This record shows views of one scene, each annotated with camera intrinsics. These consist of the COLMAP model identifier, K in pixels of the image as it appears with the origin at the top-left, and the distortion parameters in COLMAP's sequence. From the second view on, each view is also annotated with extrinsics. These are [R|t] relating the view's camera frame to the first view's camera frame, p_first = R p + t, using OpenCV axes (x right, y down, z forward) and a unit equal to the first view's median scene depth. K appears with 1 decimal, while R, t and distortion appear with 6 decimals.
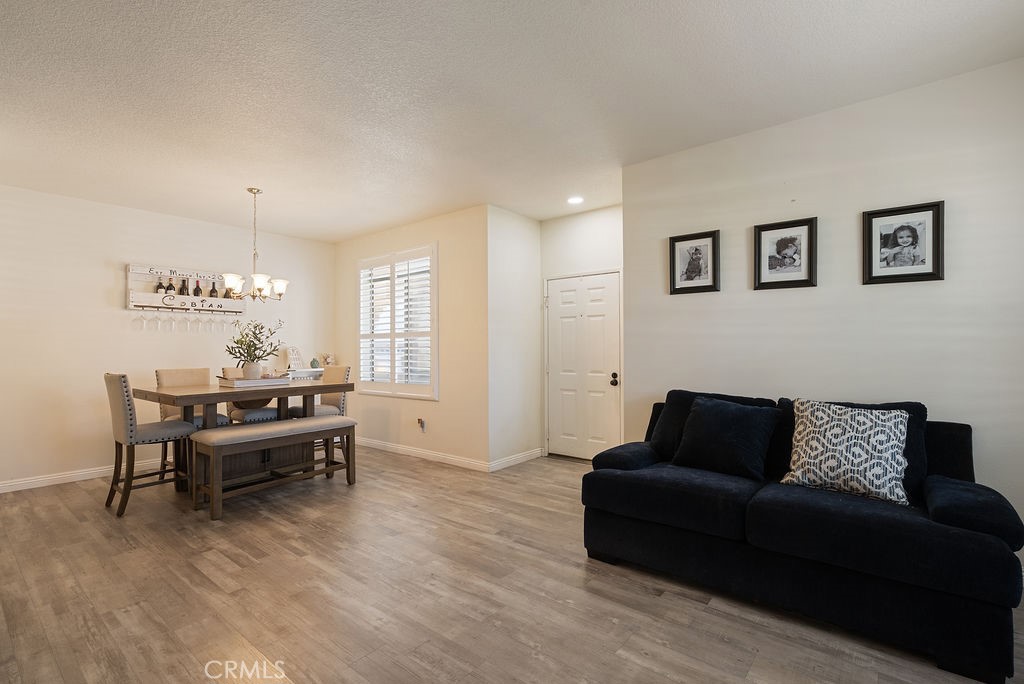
lens RADIAL K [[472.2, 0, 496.6], [0, 472.2, 344.8], [0, 0, 1]] dist [-0.000948, 0.000572]
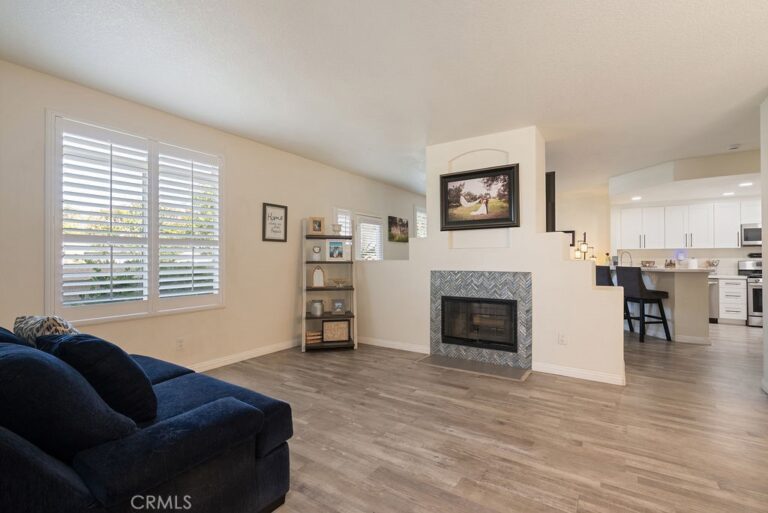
lens RADIAL K [[354.3, 0, 371.1], [0, 354.3, 254.8], [0, 0, 1]] dist [-0.001067, 0.000141]
pose [[-0.995207, 0.006943, -0.097546, 0.095382], [0.008795, 0.999789, -0.018572, 0.014140], [0.097396, -0.019341, -0.995058, 1.636257]]
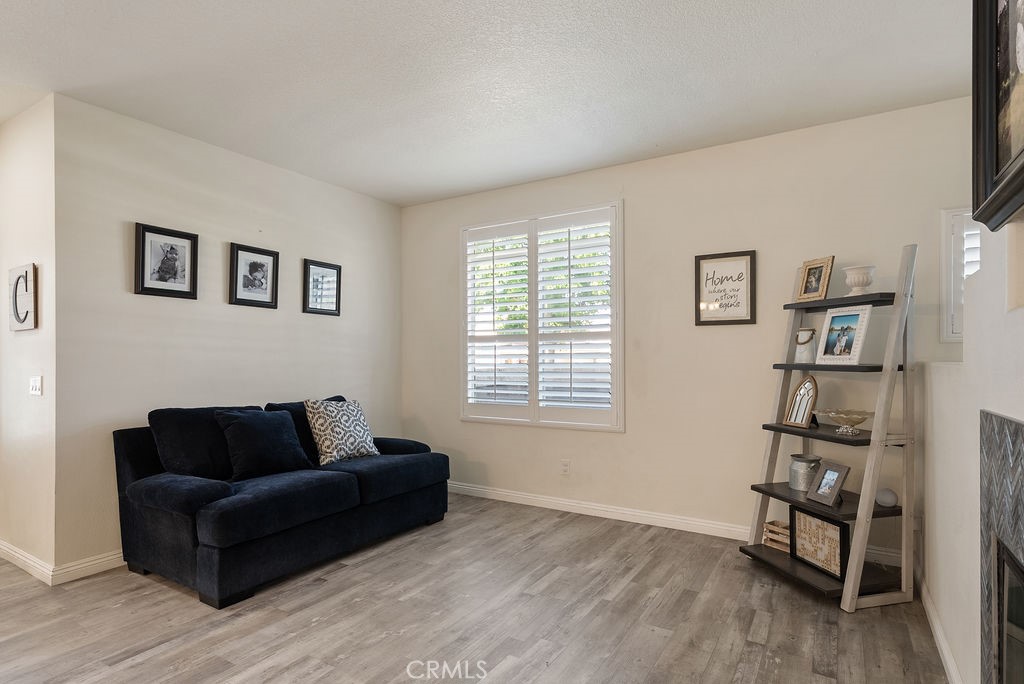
lens RADIAL K [[523.8, 0, 535.8], [0, 523.8, 360.1], [0, 0, 1]] dist [0.001430, 0.000640]
pose [[-0.167946, 0.003276, 0.985791, -0.800438], [-0.005026, 0.999979, -0.004180, 0.010320], [-0.985783, -0.005656, -0.167926, 0.599141]]
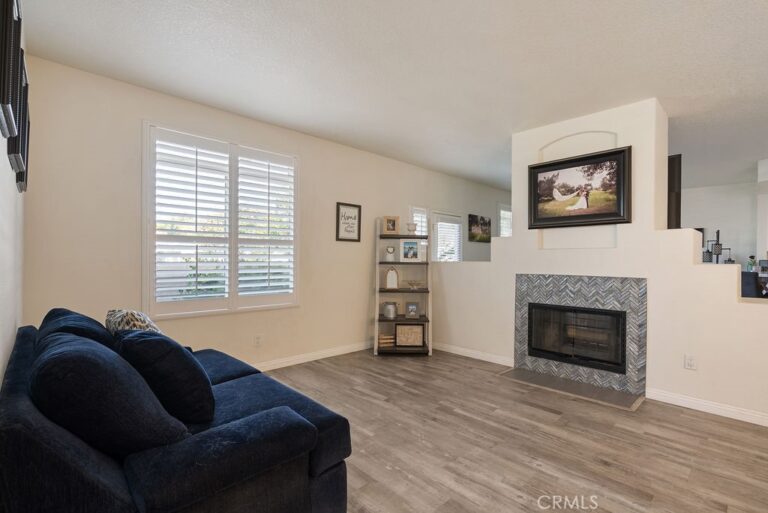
lens RADIAL K [[354.1, 0, 372.5], [0, 354.1, 258.6], [0, 0, 1]] dist [-0.000948, 0.000572]
pose [[-0.992540, -0.001623, 0.121907, 0.071139], [-0.002958, 0.999938, -0.010772, 0.013938], [-0.121882, -0.011052, -0.992483, 1.552610]]
